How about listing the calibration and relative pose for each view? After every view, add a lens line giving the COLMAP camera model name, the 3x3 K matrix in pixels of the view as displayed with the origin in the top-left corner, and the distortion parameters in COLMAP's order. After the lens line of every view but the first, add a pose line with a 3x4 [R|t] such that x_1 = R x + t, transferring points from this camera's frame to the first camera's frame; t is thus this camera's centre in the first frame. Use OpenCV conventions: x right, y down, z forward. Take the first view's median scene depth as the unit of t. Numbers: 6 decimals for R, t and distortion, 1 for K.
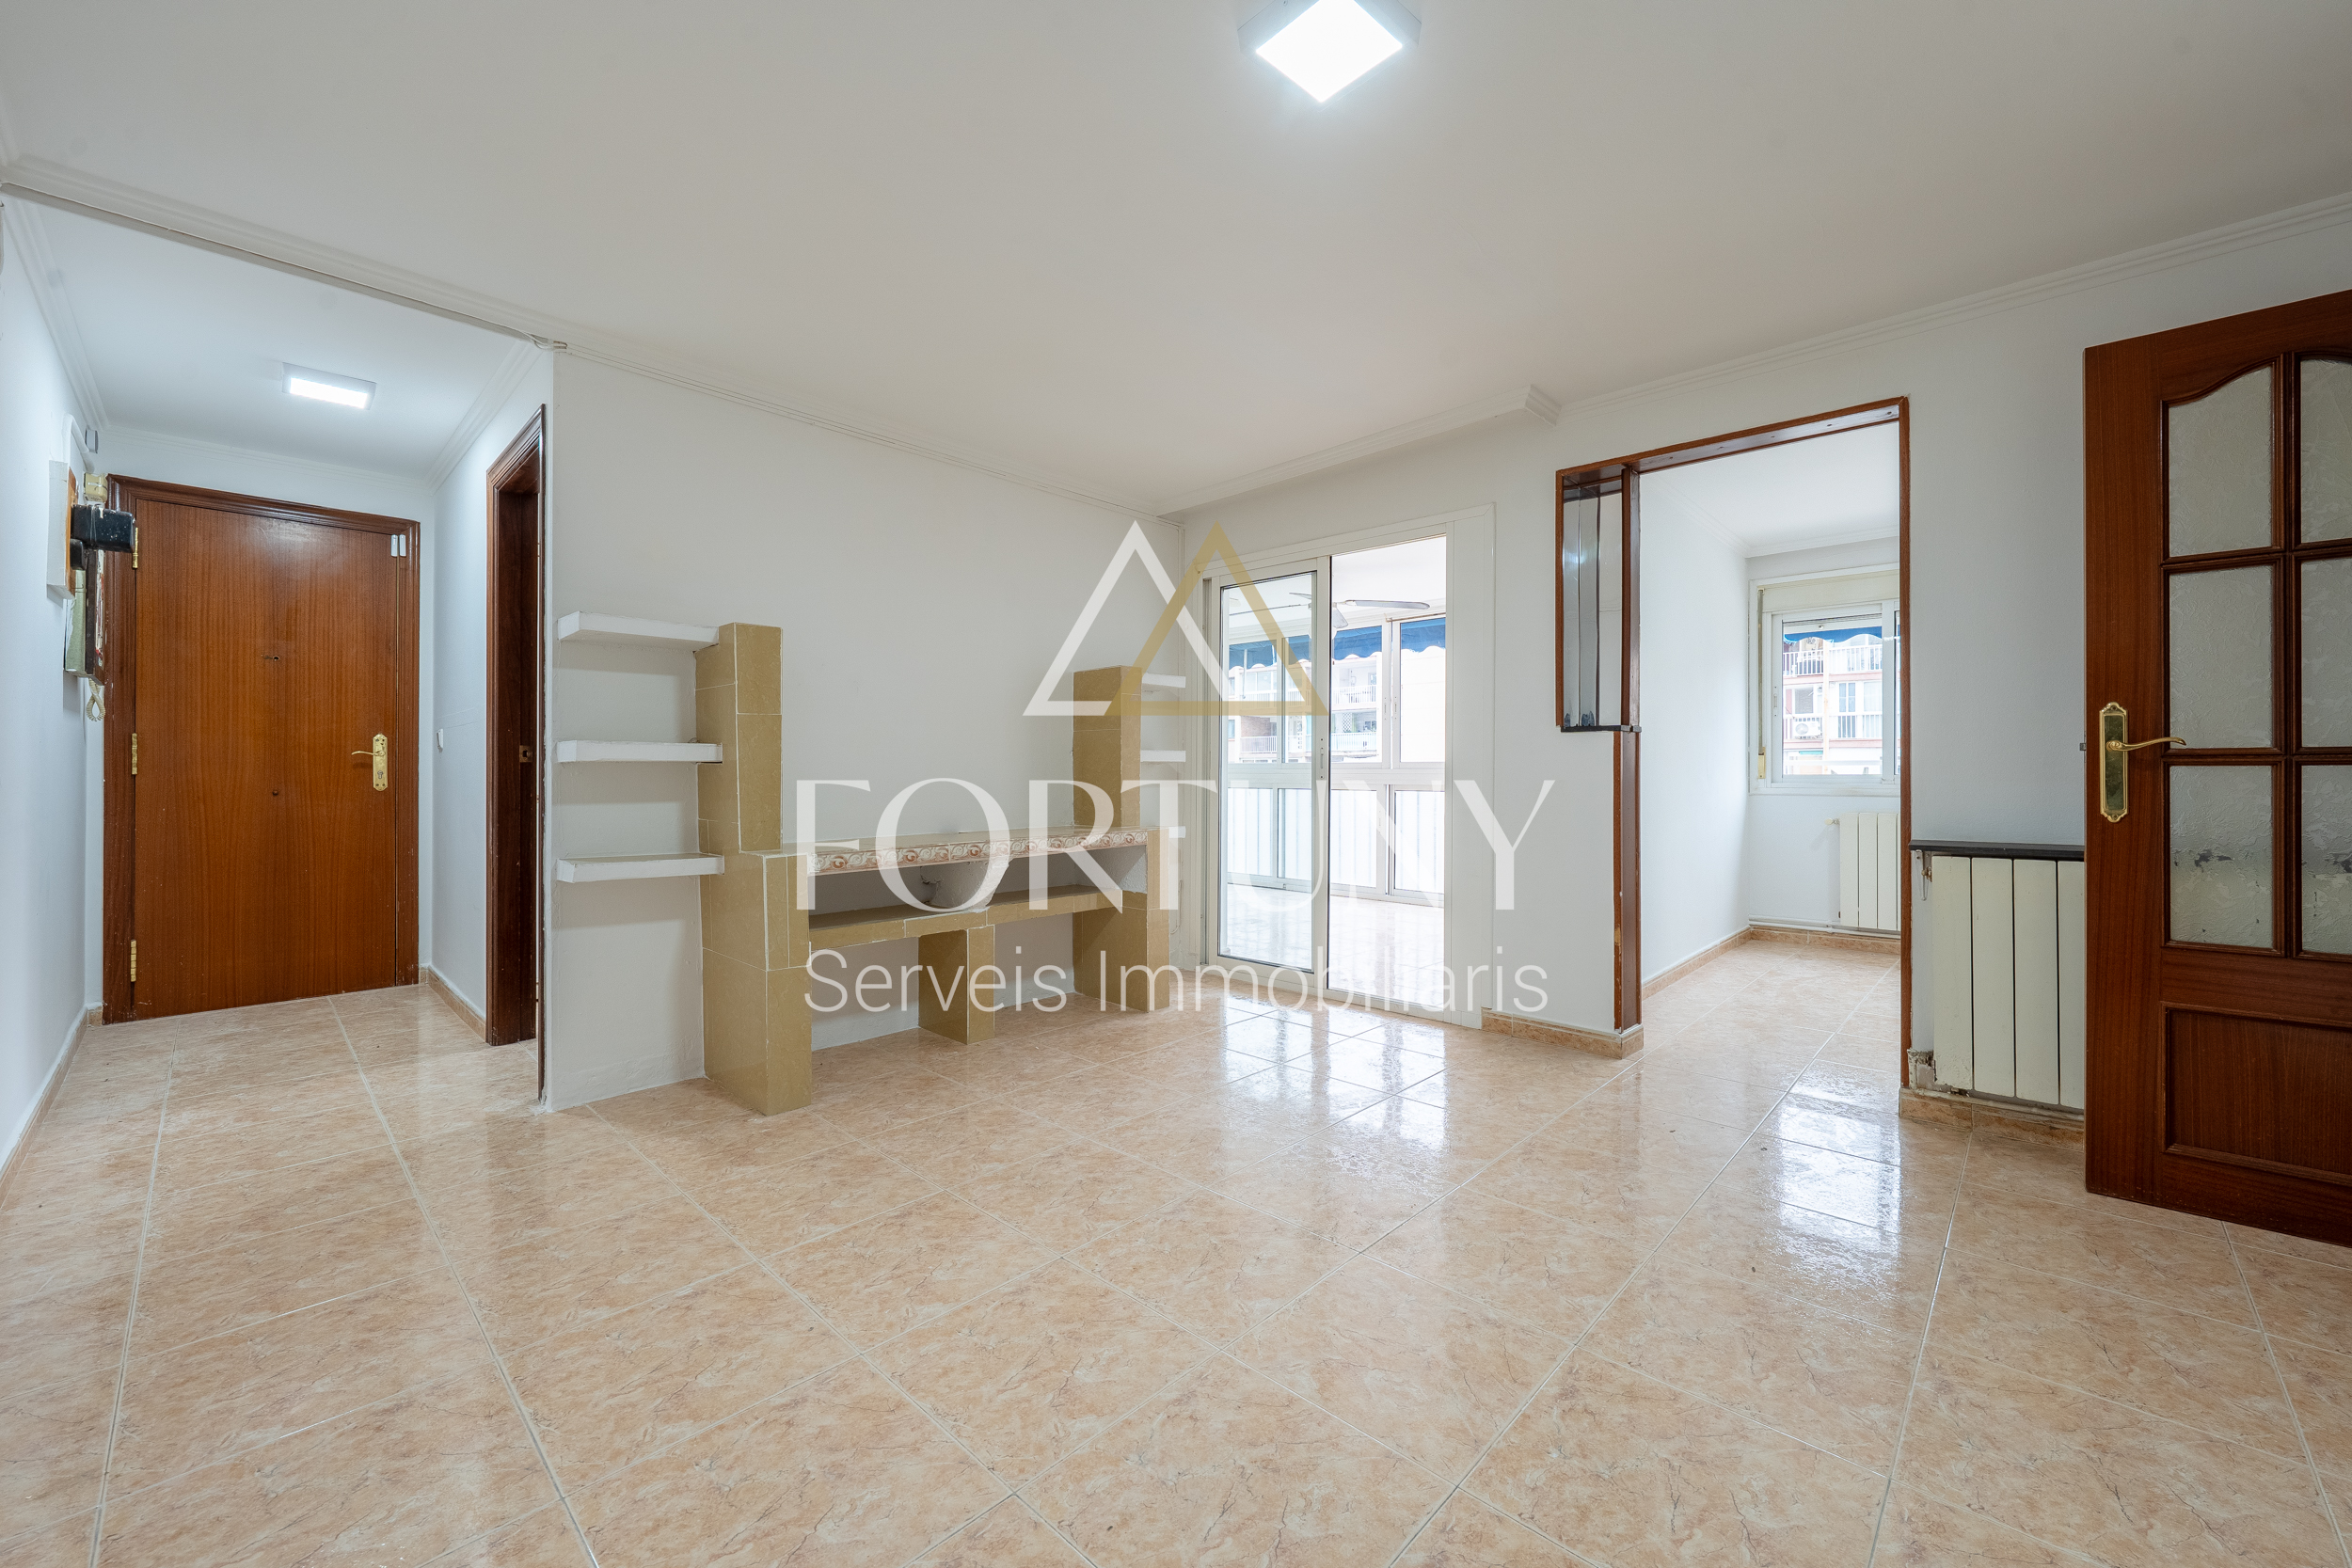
lens RADIAL K [[946.9, 0, 1197.7], [0, 946.9, 773.9], [0, 0, 1]] dist [-0.000623, -0.000434]
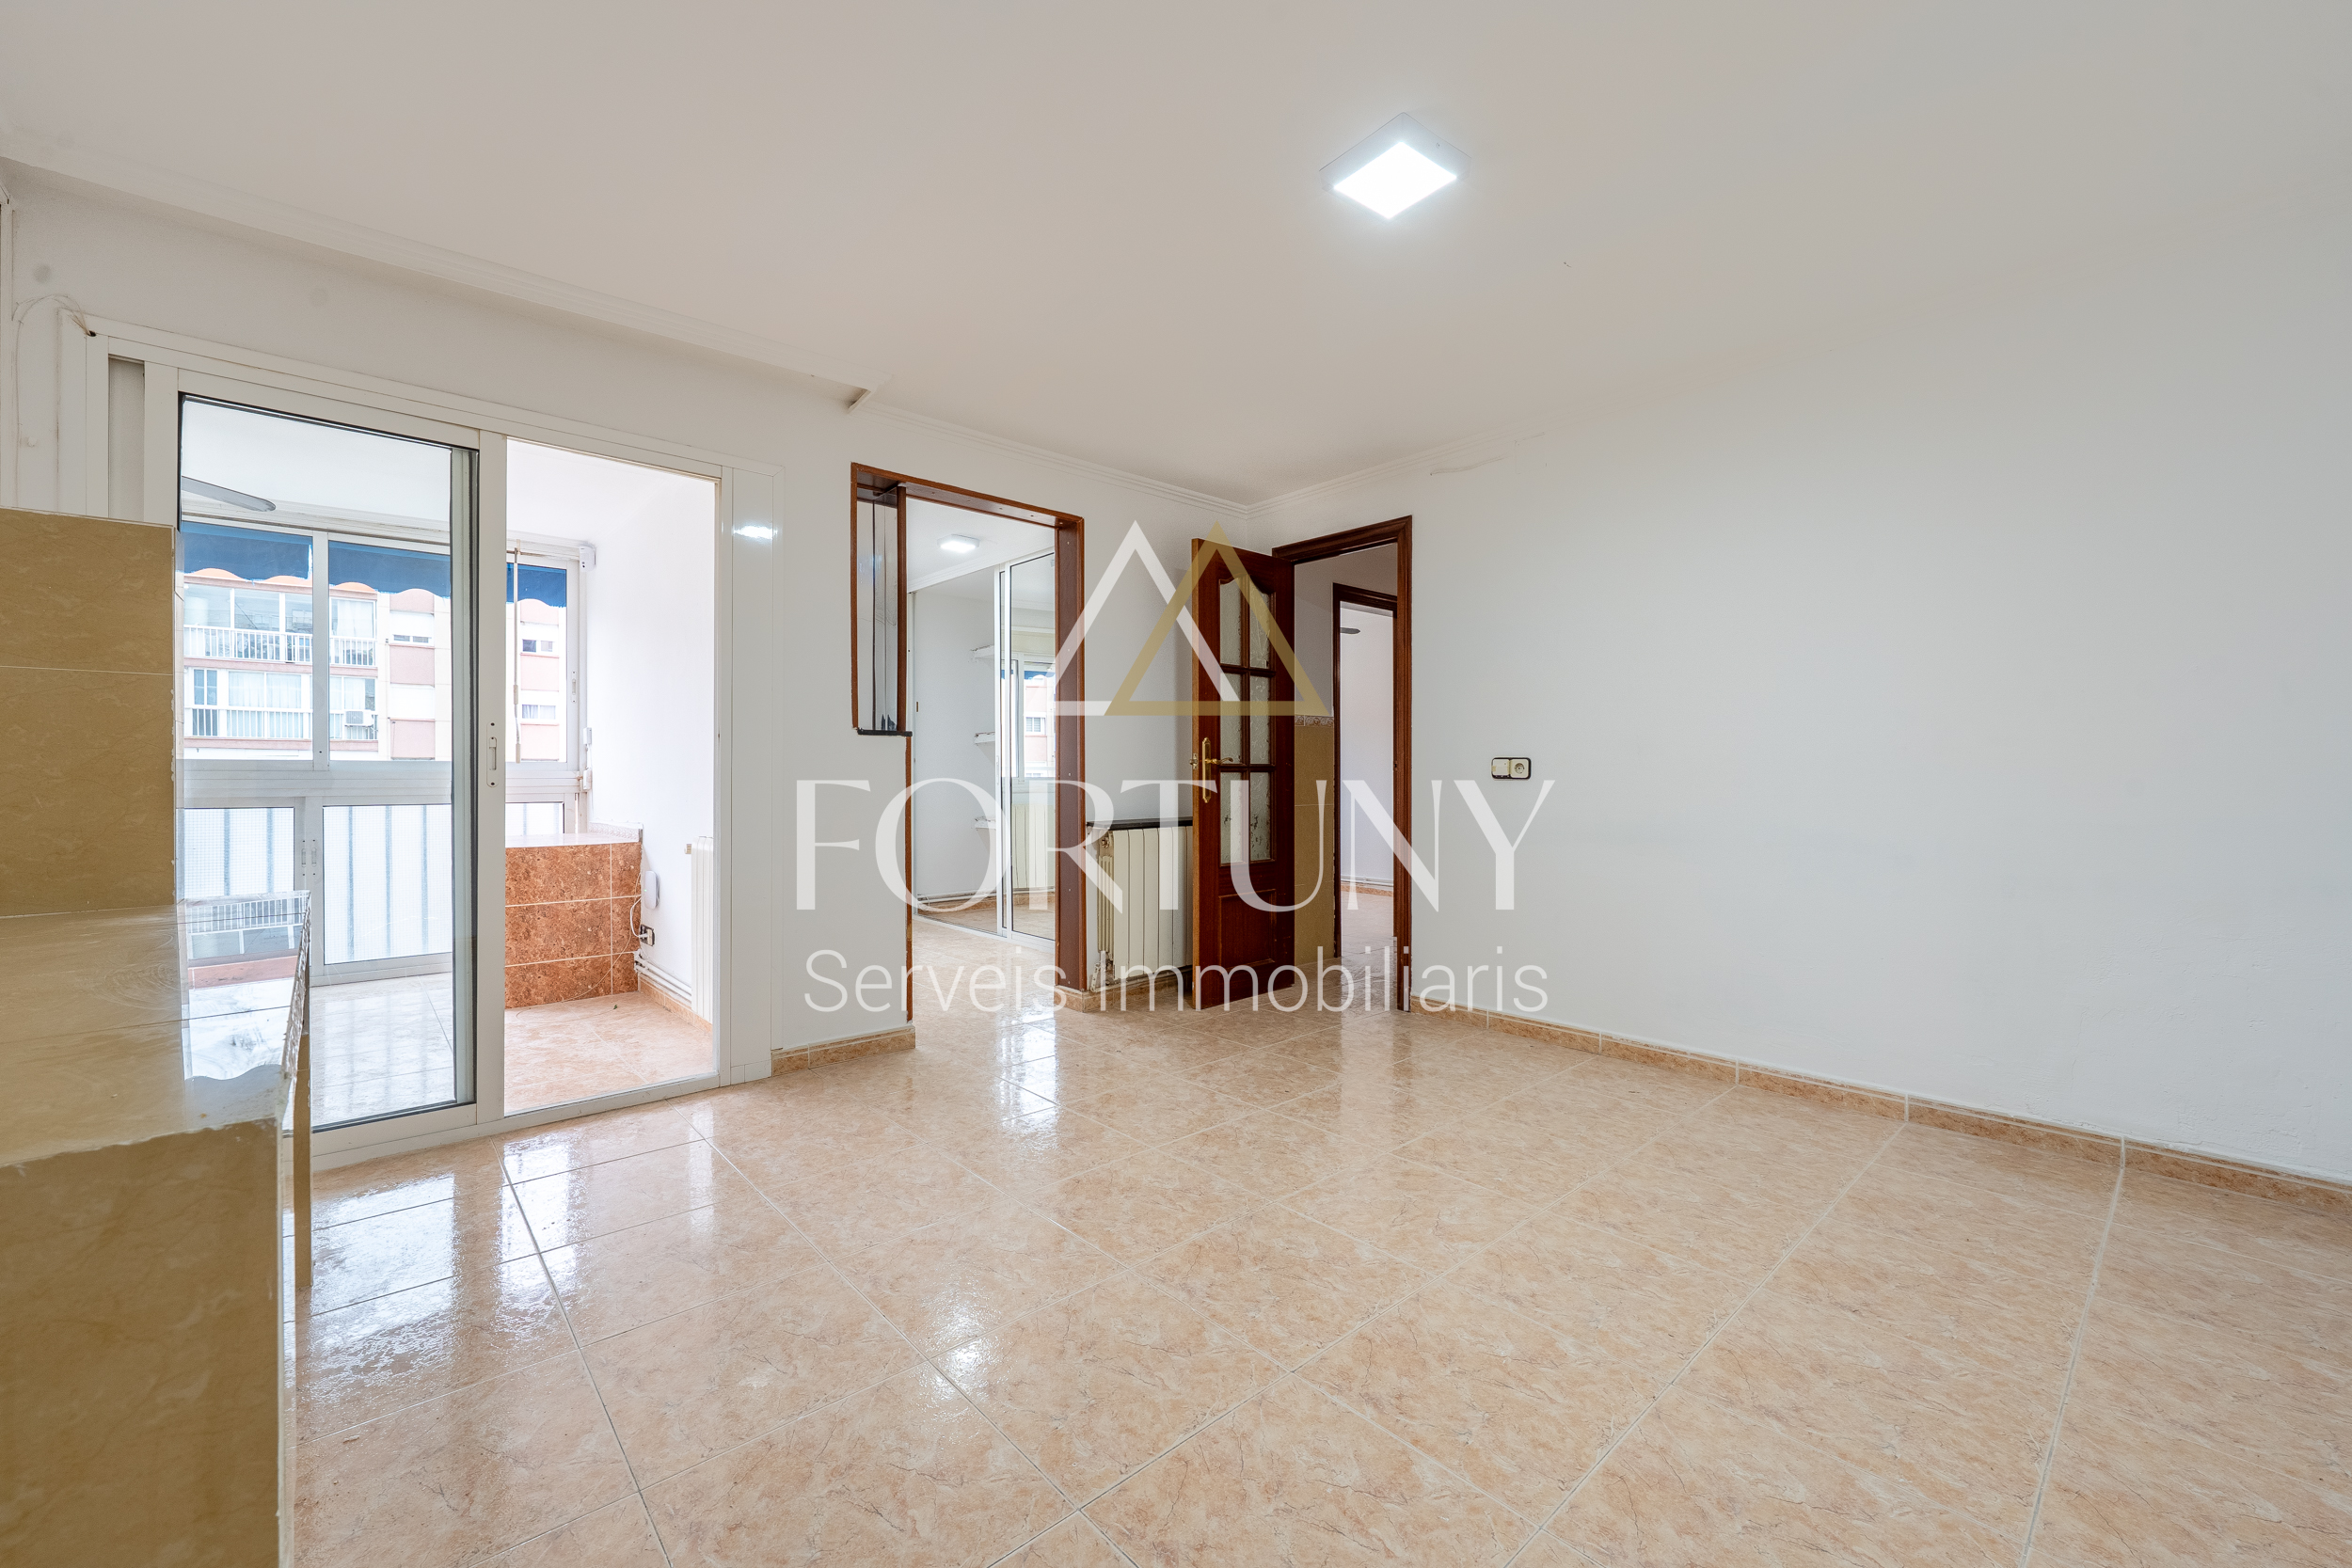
lens RADIAL K [[946.9, 0, 1197.7], [0, 946.9, 773.9], [0, 0, 1]] dist [-0.000623, -0.000434]
pose [[0.064921, 0.004380, 0.997881, -0.560427], [0.001587, 0.999989, -0.004493, 0.001179], [-0.997889, 0.001875, 0.064914, 0.591821]]
